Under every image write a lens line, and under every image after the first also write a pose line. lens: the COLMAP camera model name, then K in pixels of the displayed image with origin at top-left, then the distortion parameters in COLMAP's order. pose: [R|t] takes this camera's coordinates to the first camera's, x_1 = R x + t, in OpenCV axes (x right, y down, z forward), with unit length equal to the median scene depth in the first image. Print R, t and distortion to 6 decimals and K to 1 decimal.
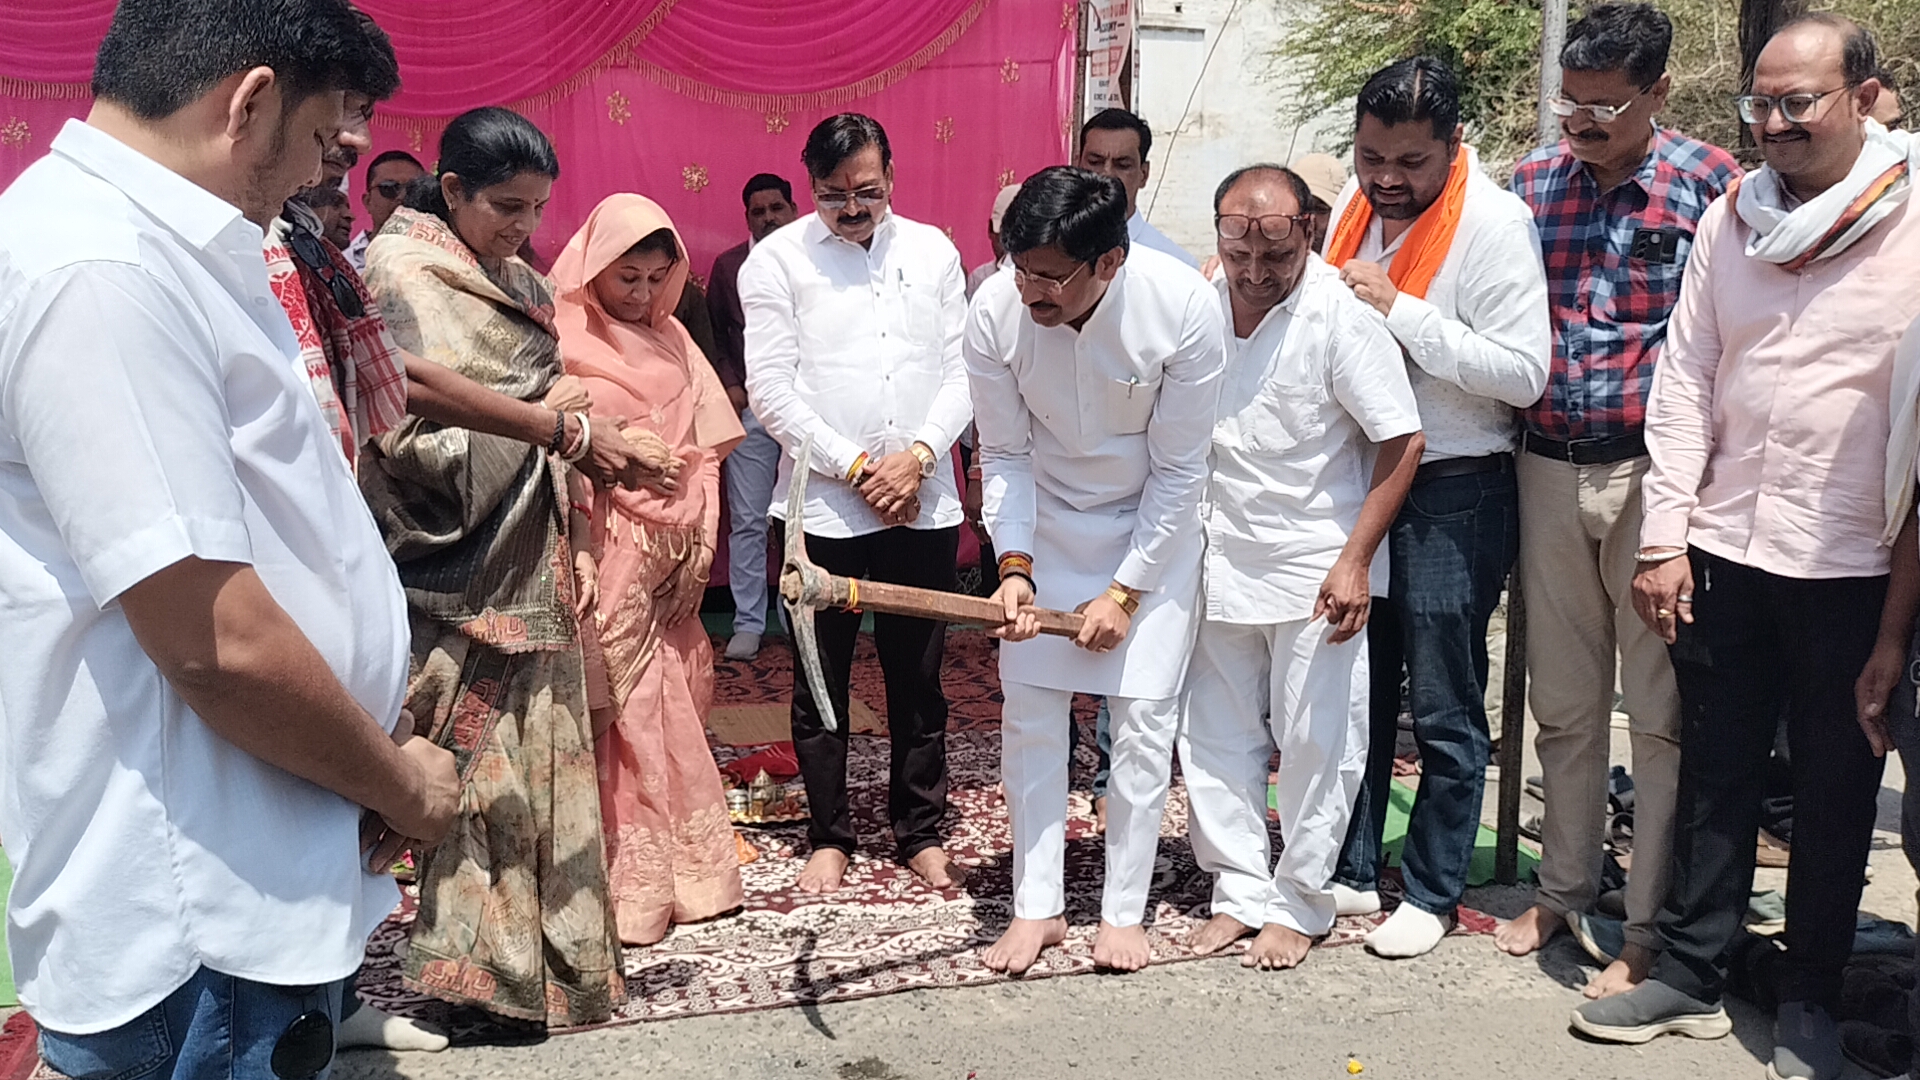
lens RADIAL K [[1699.9, 0, 960.0], [0, 1699.9, 534.2], [0, 0, 1]] dist [0.051350, -0.099589]
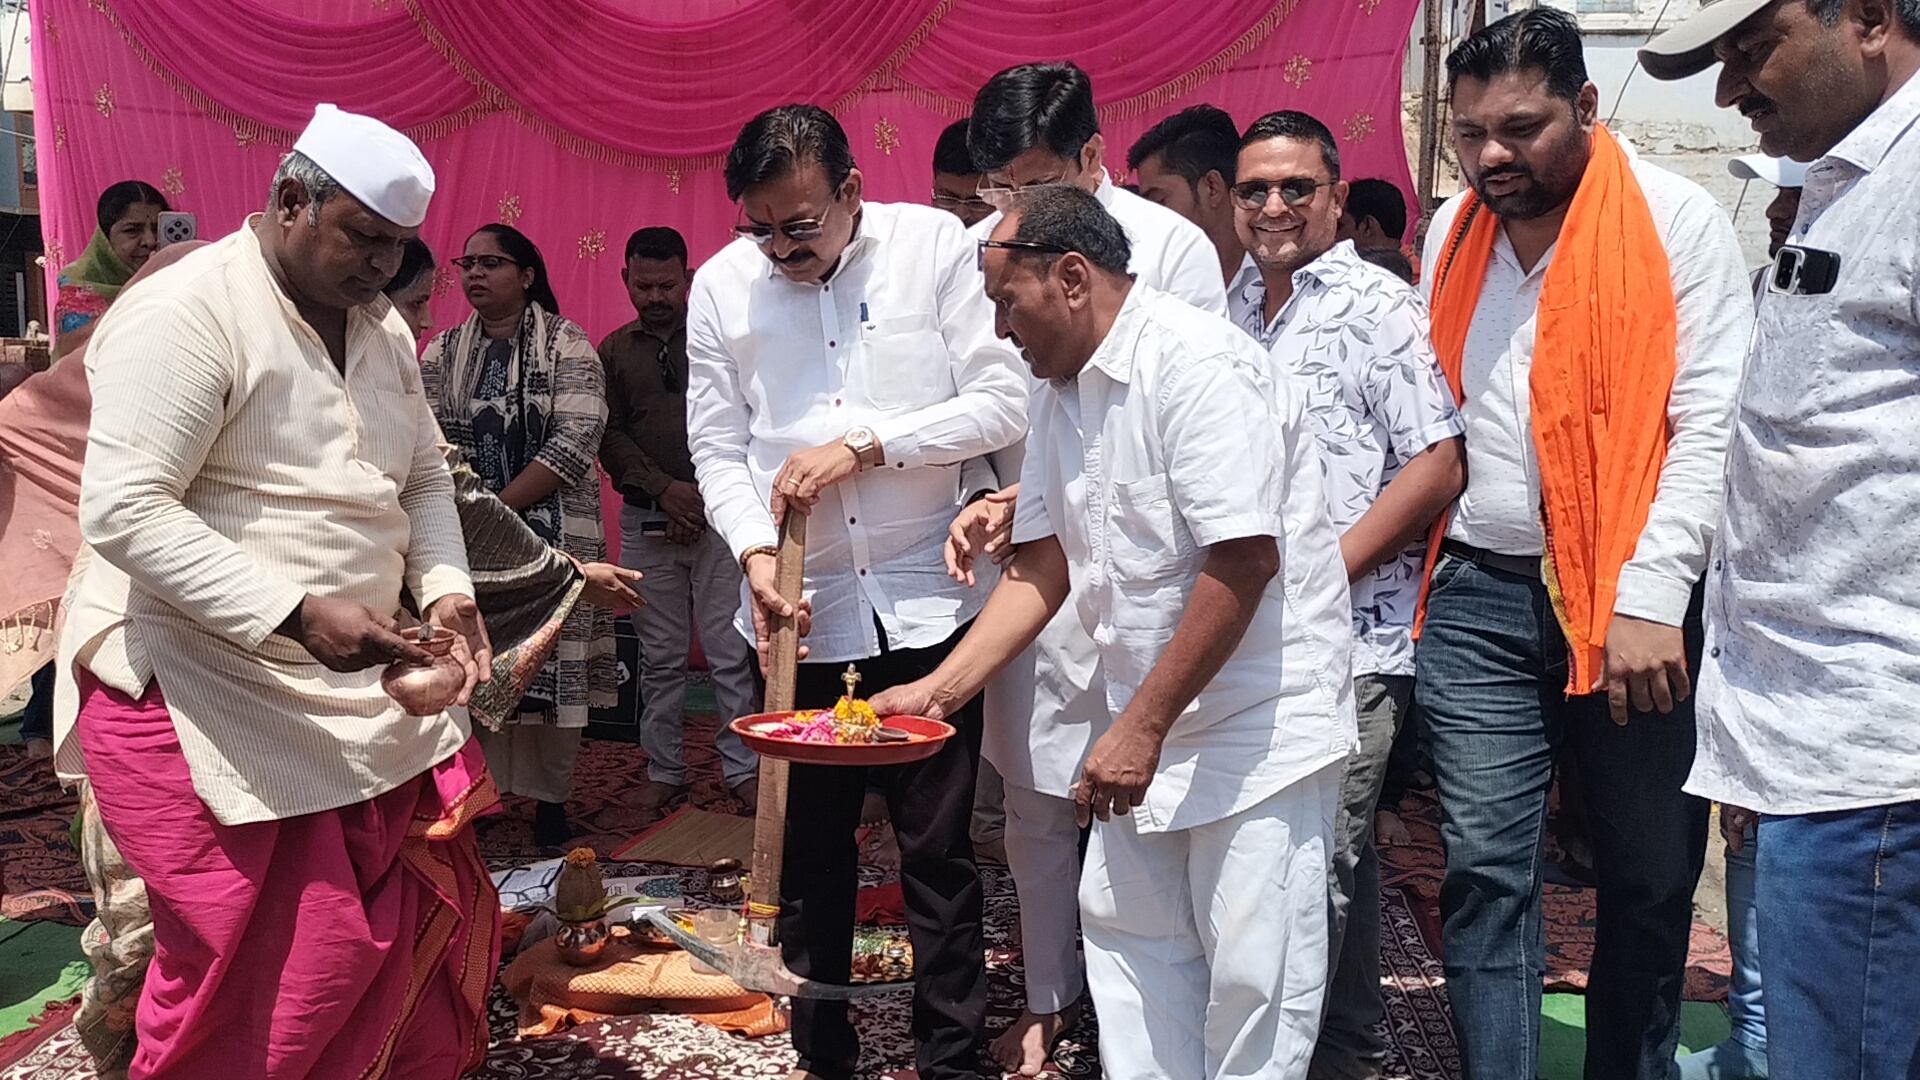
lens RADIAL K [[1699.9, 0, 972.3], [0, 1699.9, 538.9], [0, 0, 1]] dist [0.051350, -0.099589]
pose [[0.943751, 0.024031, -0.329784, 0.149817], [-0.034121, 0.999109, -0.024842, -0.014979], [0.328893, 0.034697, 0.943730, 0.170077]]
